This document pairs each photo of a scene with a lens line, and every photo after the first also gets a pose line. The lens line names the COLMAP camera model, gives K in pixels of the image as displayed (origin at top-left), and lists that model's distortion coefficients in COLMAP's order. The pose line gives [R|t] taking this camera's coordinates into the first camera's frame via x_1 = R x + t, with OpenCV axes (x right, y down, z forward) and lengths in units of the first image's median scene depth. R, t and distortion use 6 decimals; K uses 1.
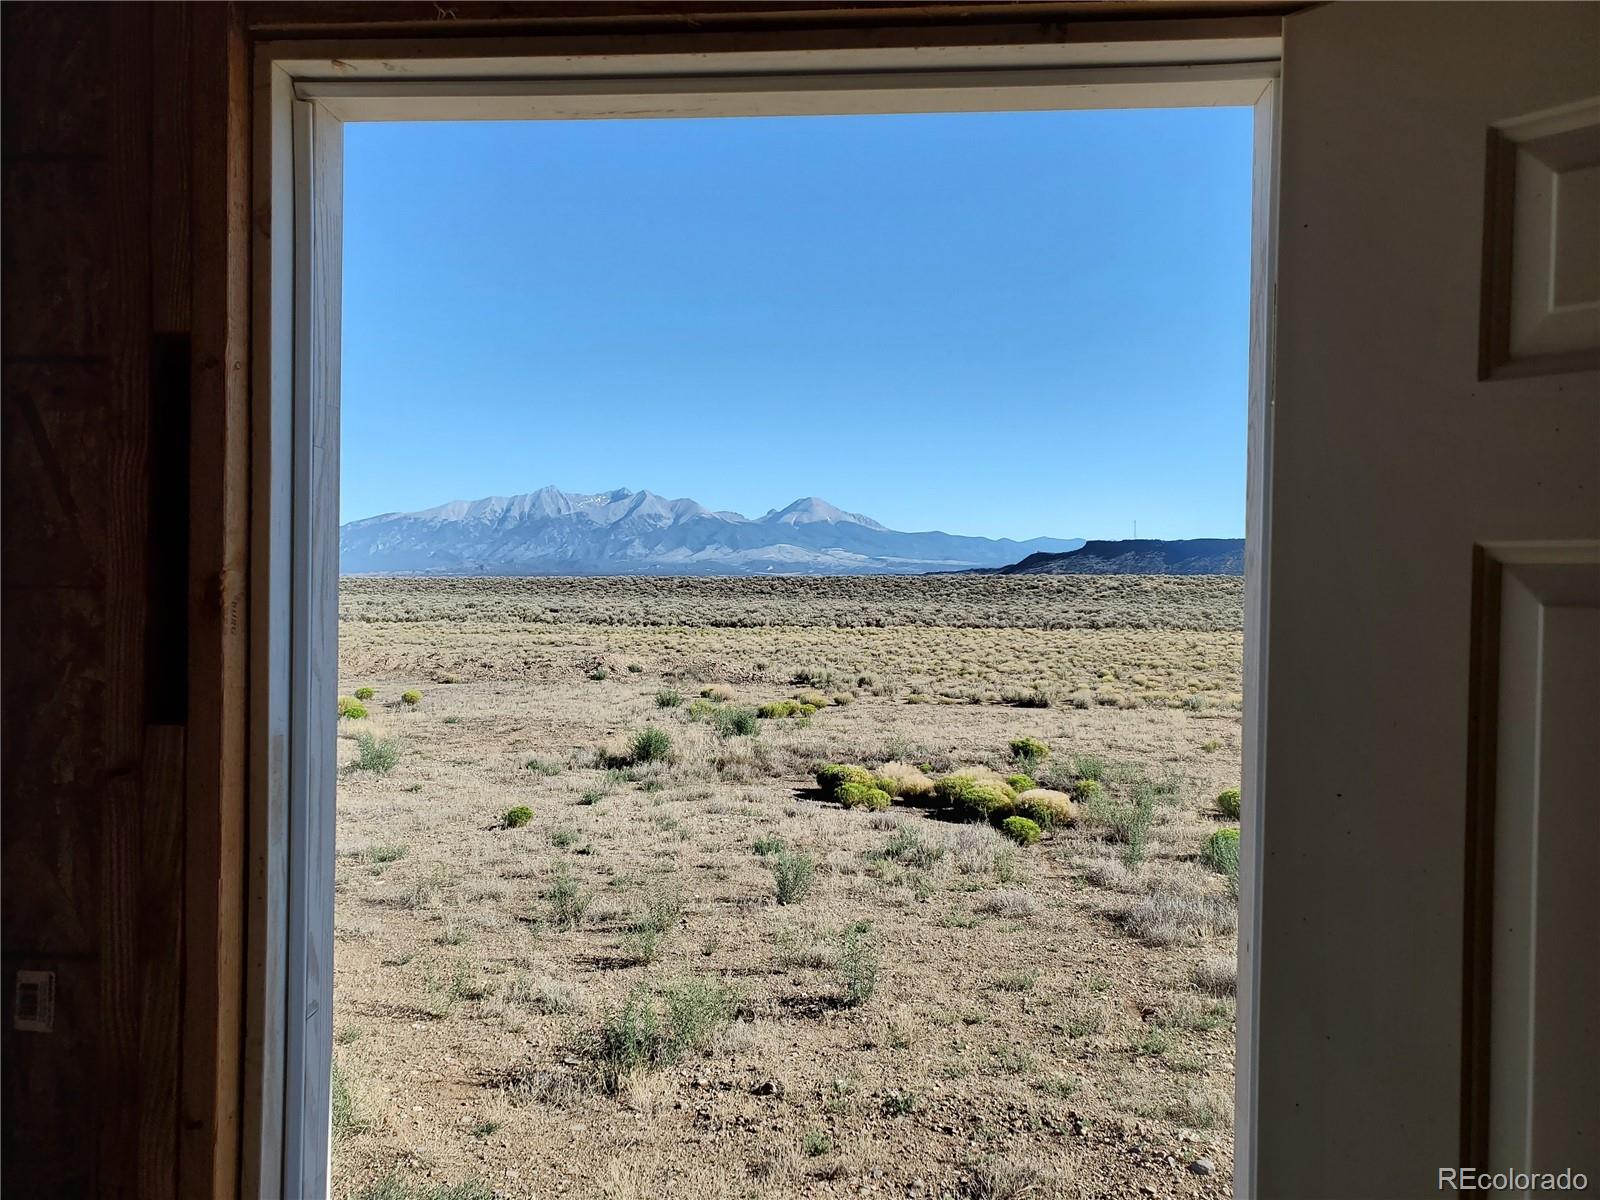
lens RADIAL K [[1316.6, 0, 800.0], [0, 1316.6, 600.0], [0, 0, 1]] dist [0.156611, -0.578603]
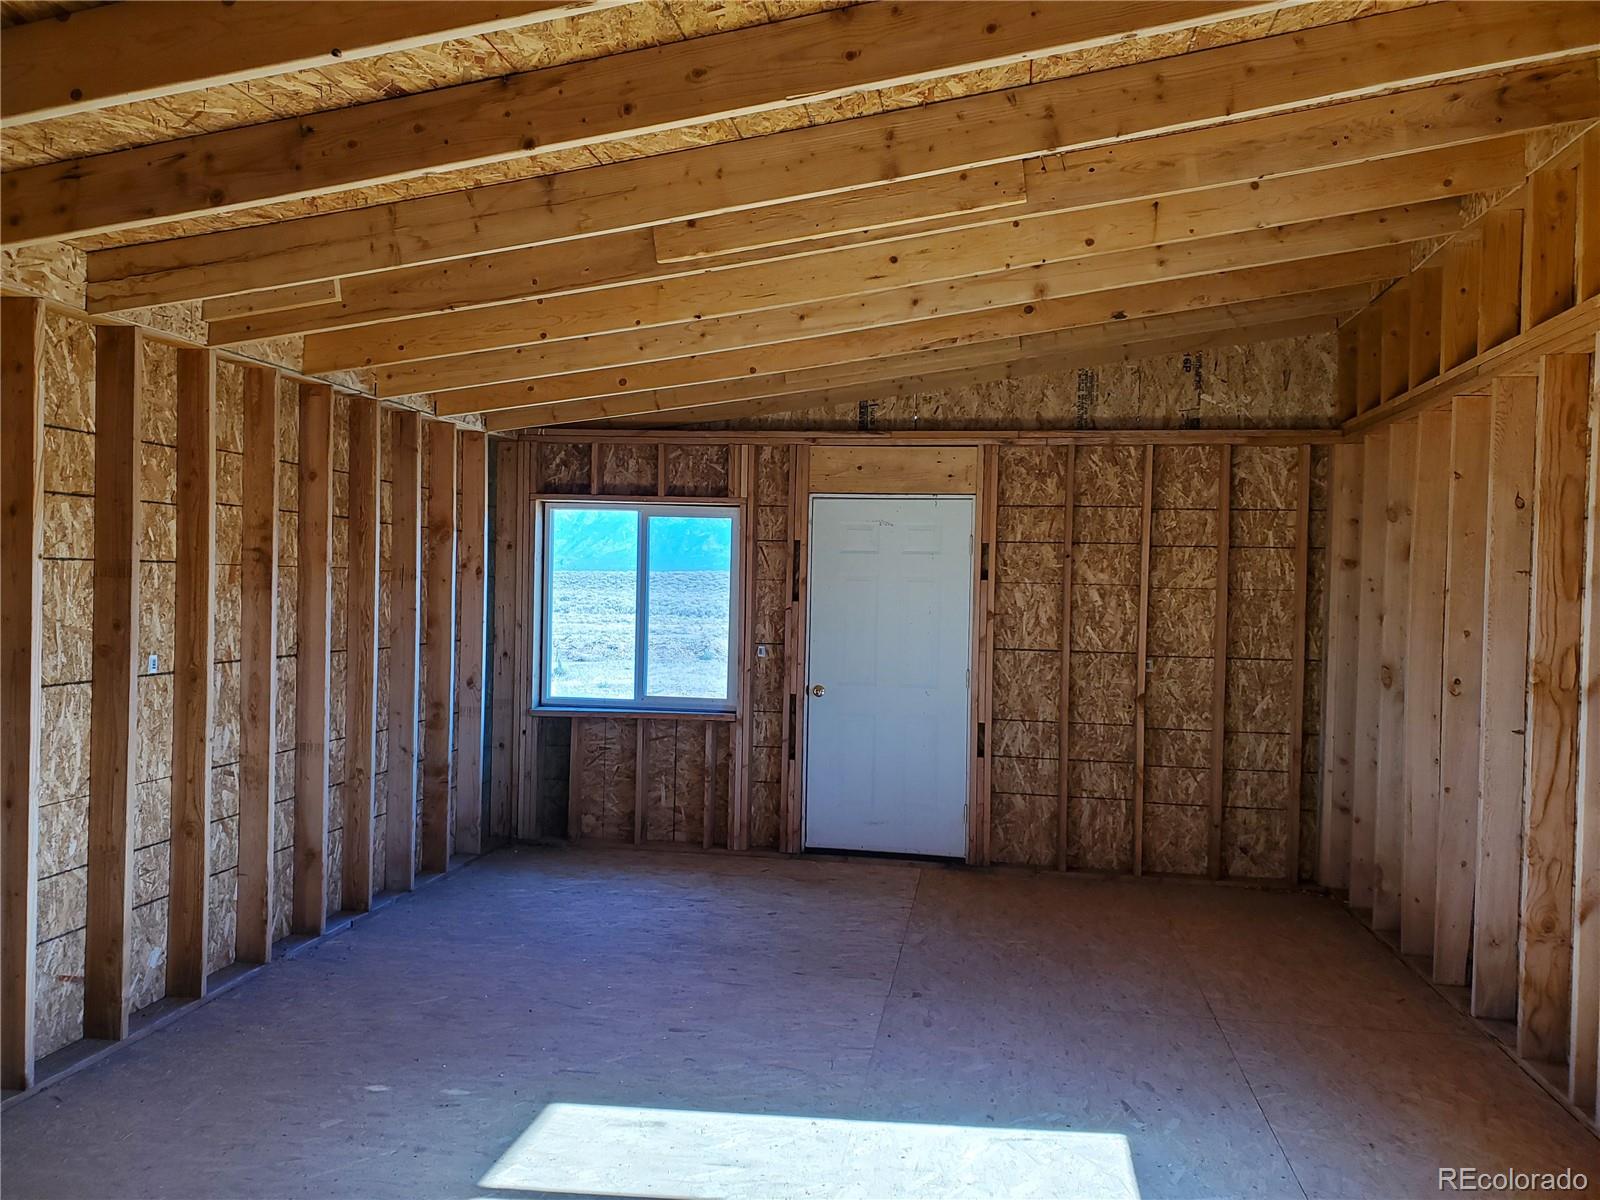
lens RADIAL K [[1316.6, 0, 800.0], [0, 1316.6, 600.0], [0, 0, 1]] dist [0.156611, -0.578603]
pose [[0.998471, 0.005661, -0.054980, -0.002534], [-0.005475, 0.999979, 0.003526, 0.001502], [0.054999, -0.003220, 0.998481, -0.124701]]
